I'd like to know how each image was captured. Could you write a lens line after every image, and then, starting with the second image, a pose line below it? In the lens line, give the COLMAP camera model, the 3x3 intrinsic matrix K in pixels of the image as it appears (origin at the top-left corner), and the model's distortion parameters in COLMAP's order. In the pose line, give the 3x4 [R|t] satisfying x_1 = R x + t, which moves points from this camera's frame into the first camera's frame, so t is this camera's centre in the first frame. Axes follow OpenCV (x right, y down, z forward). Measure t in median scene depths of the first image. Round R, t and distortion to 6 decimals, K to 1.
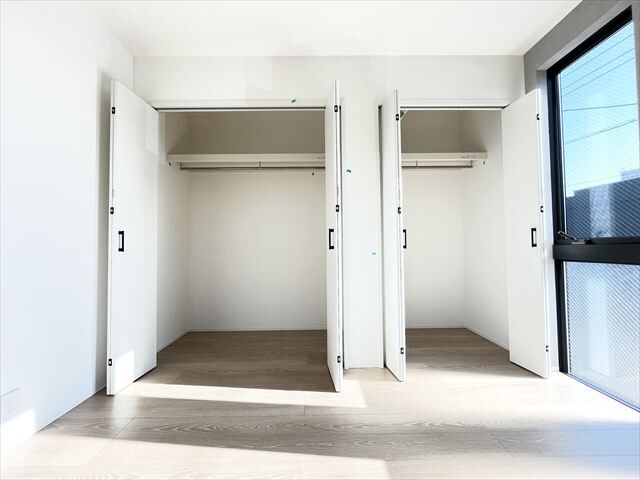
lens RADIAL K [[257.4, 0, 321.5], [0, 257.4, 241.2], [0, 0, 1]] dist [0.004424, 0.000072]
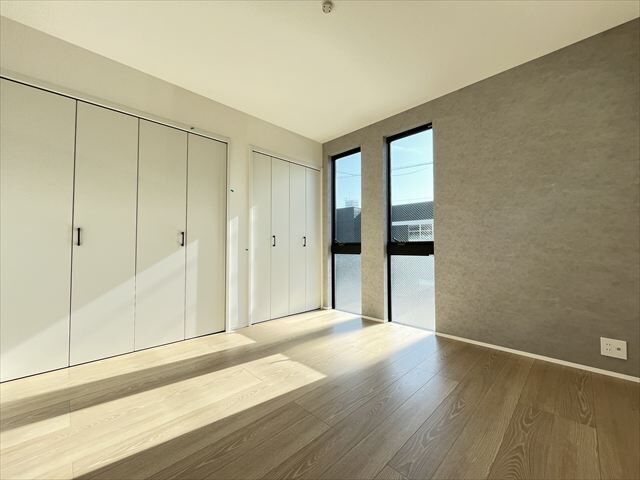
lens RADIAL K [[257.4, 0, 320.3], [0, 257.4, 240.1], [0, 0, 1]] dist [0.004424, 0.000072]
pose [[0.727973, 0.020613, 0.685296, -0.708575], [-0.022072, 0.999734, -0.006625, -0.008590], [-0.685250, -0.010303, 0.728235, -0.512344]]
